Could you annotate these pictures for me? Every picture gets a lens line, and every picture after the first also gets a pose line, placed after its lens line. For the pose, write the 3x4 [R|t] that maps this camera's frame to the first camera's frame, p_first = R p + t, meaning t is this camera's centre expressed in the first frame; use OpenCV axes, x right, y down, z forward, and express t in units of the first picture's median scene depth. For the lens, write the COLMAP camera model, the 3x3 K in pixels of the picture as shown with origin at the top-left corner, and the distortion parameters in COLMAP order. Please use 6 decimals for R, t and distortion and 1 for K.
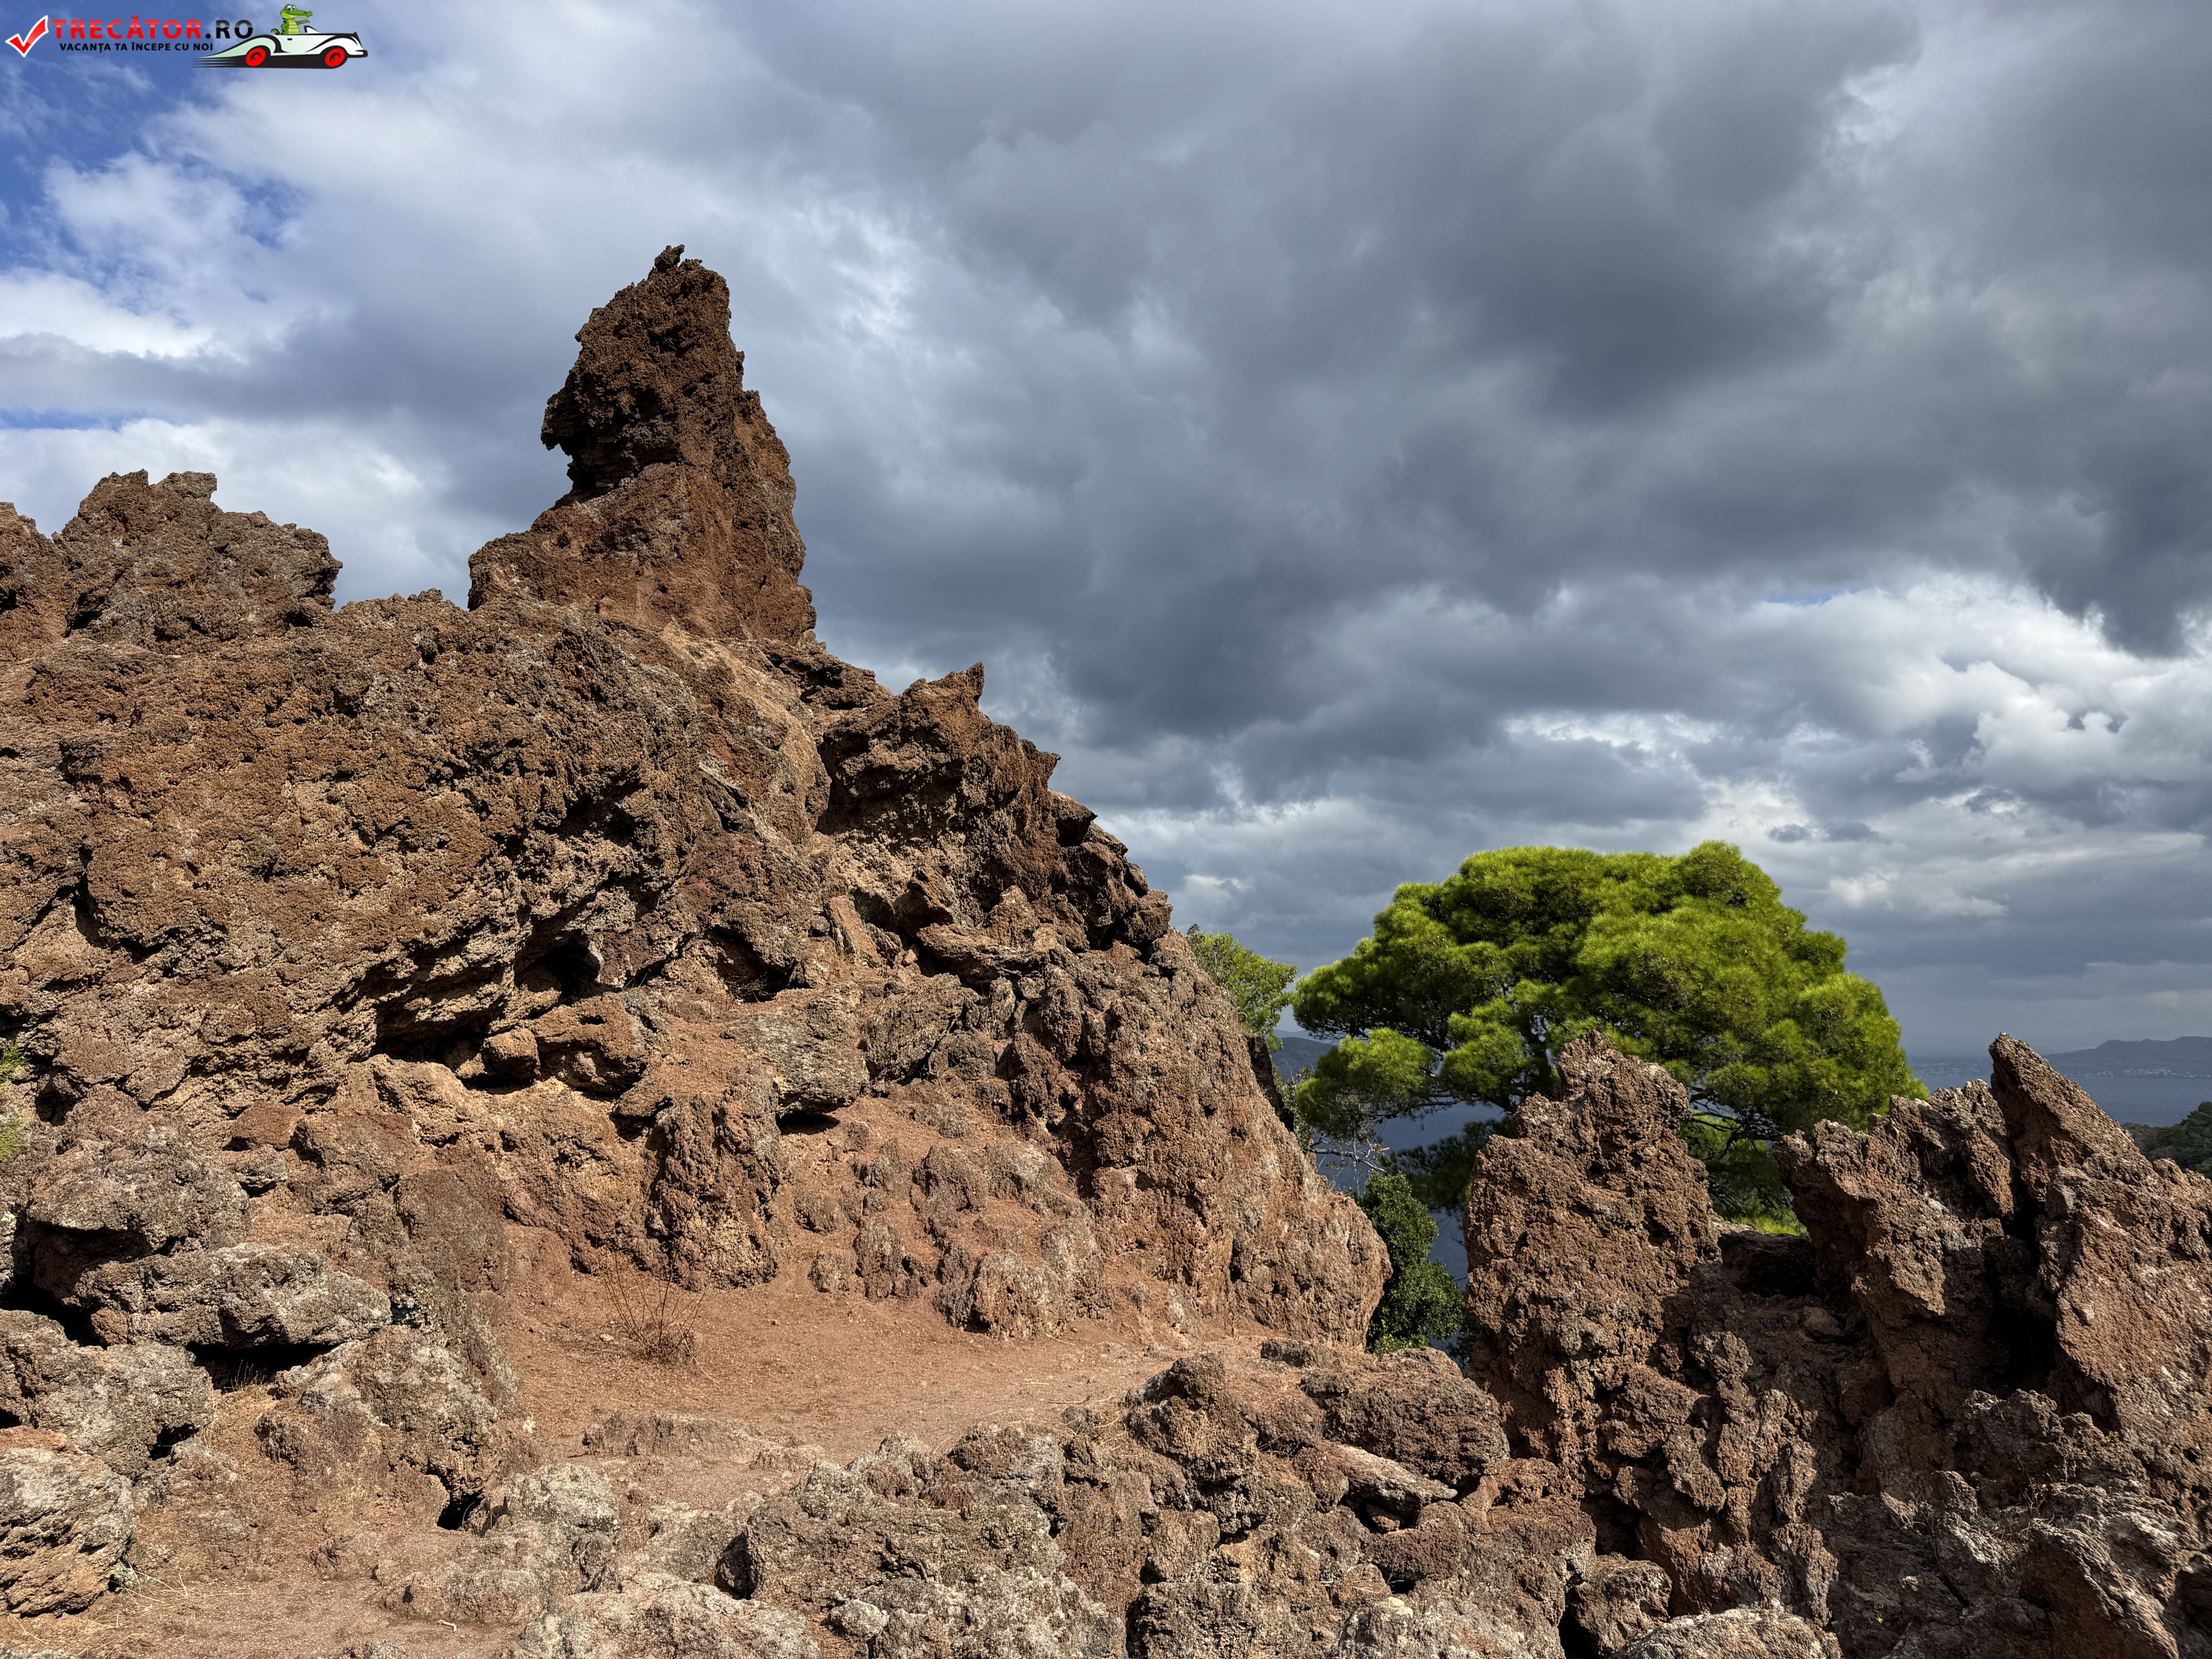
lens RADIAL K [[1576.8, 0, 1106.0], [0, 1576.8, 829.5], [0, 0, 1]] dist [0.080993, -0.100087]
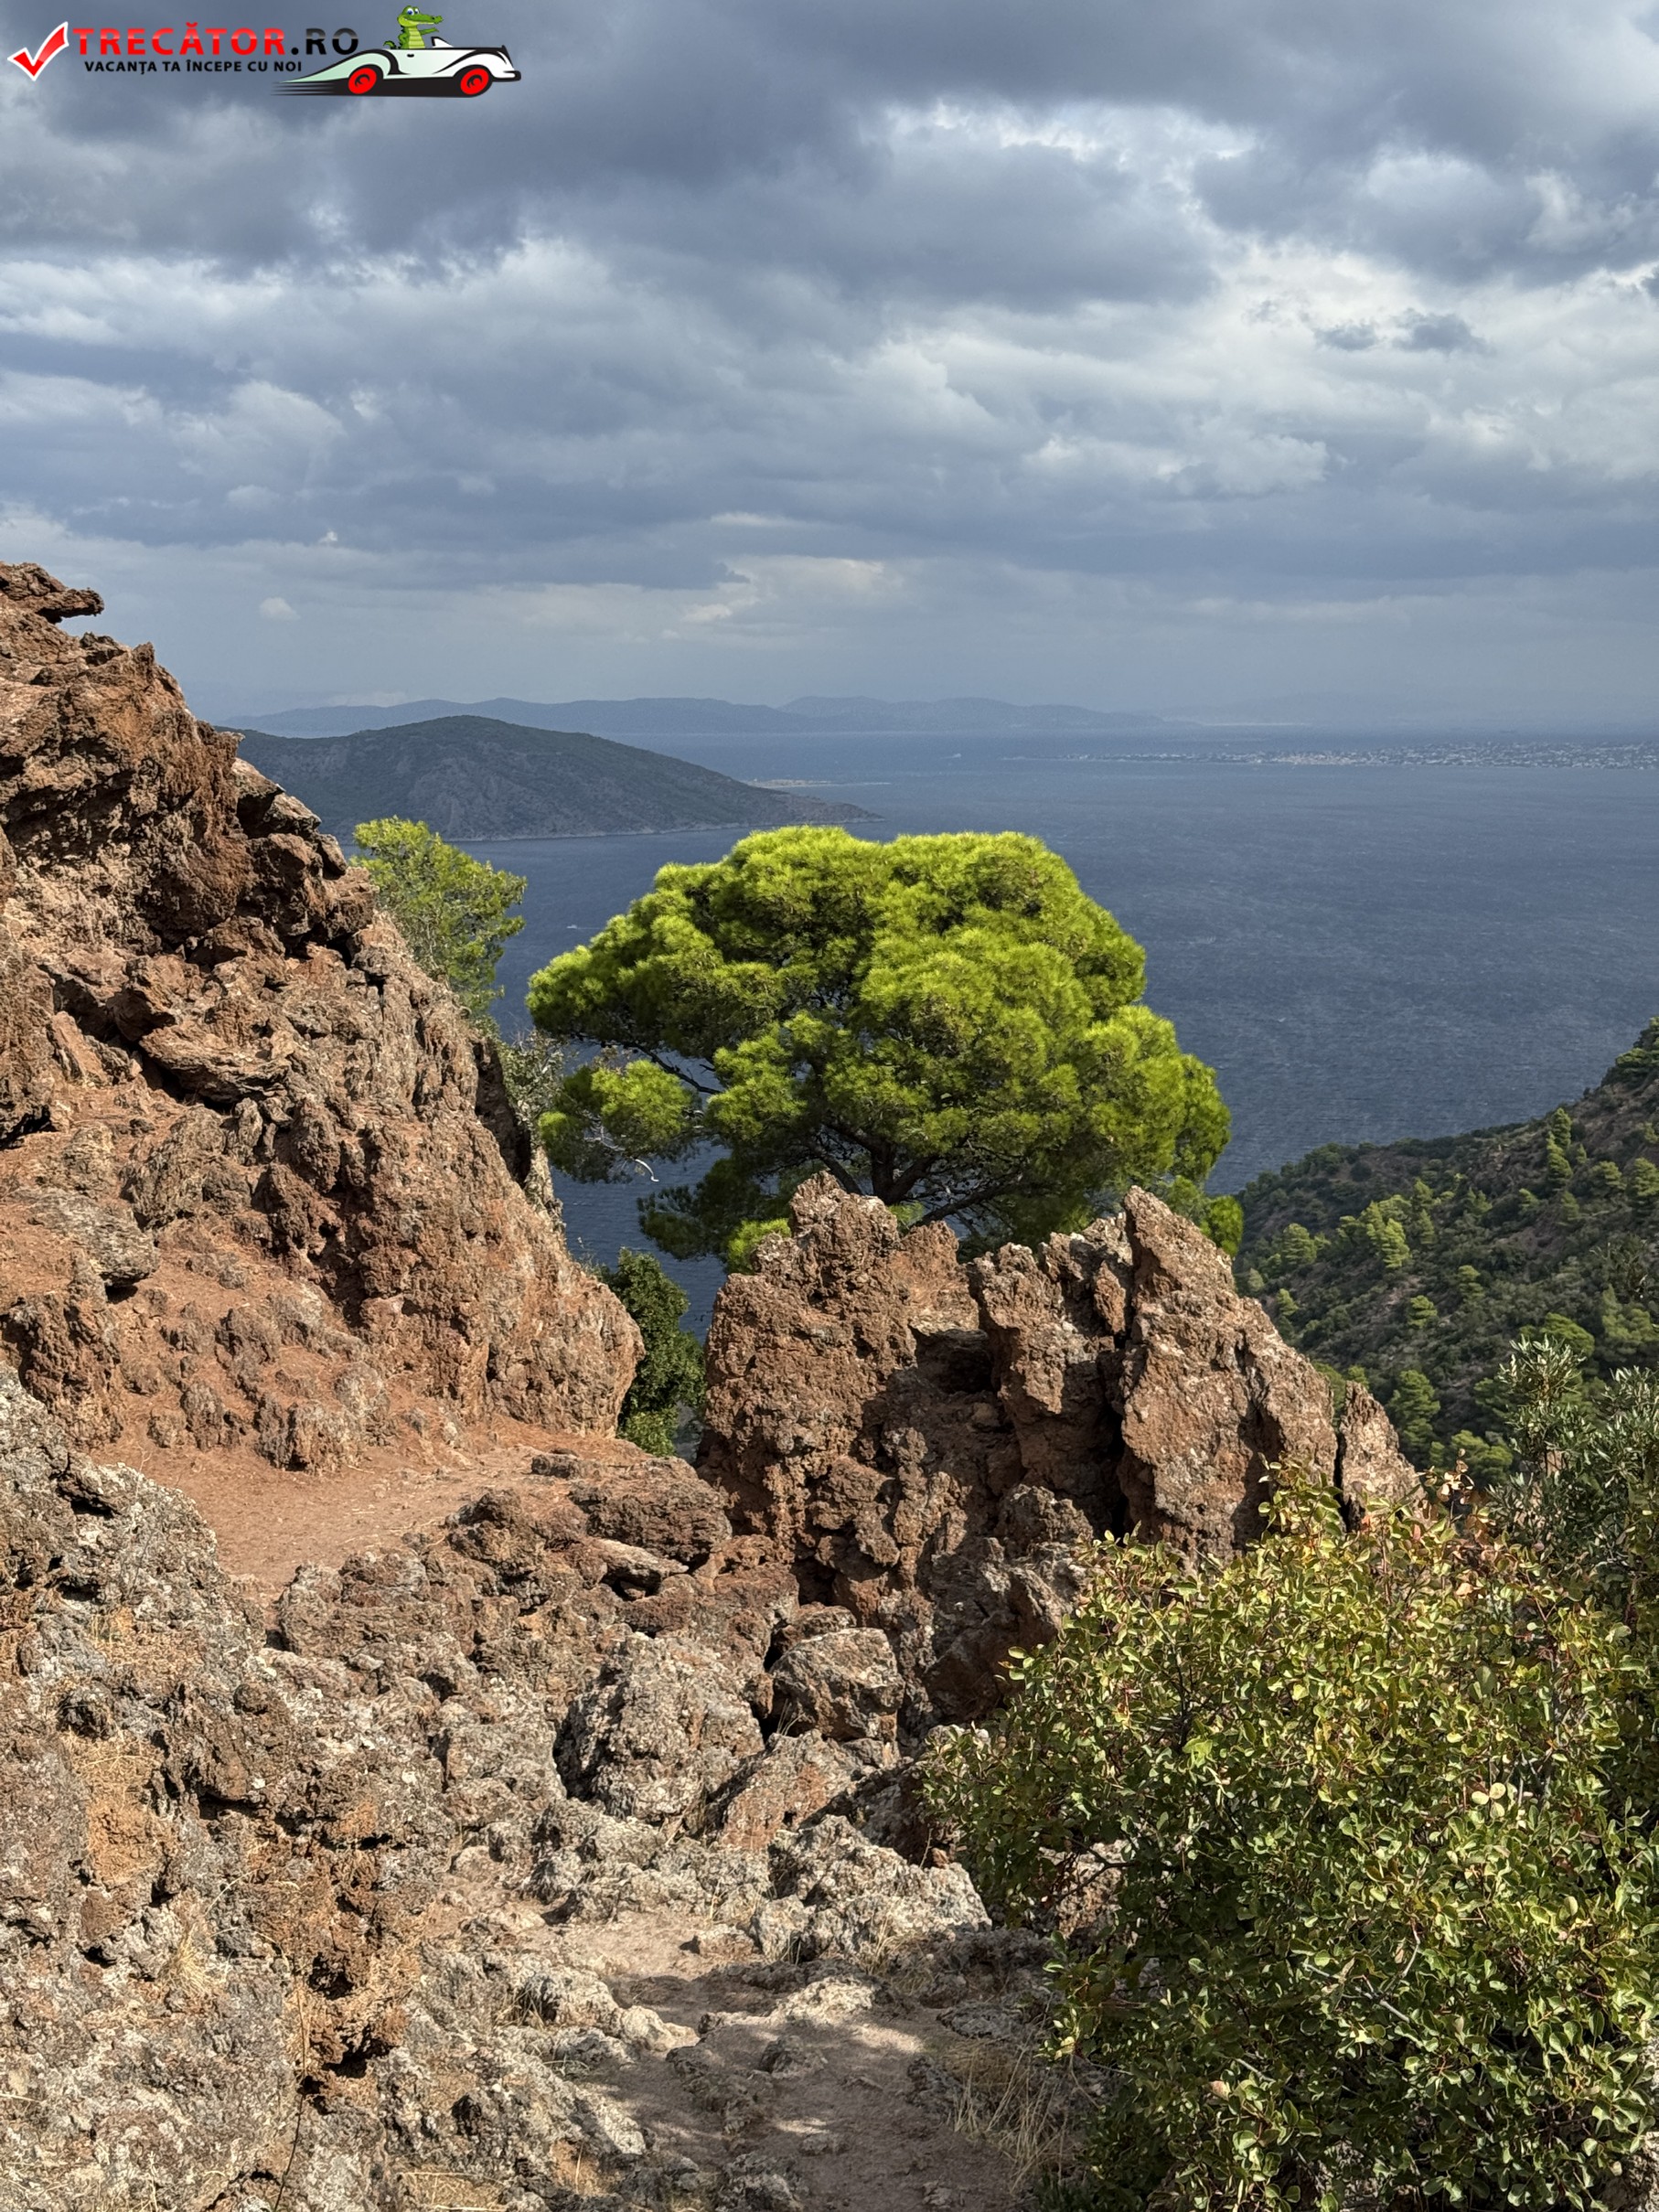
lens RADIAL K [[3260.3, 0, 802.3], [0, 3260.3, 1114.3], [0, 0, 1]] dist [0.237616, -0.358872]
pose [[0.976312, -0.034521, 0.213598, -0.209176], [-0.021740, 0.966544, 0.255578, -0.532568], [-0.215274, -0.254167, 0.942898, -1.227202]]
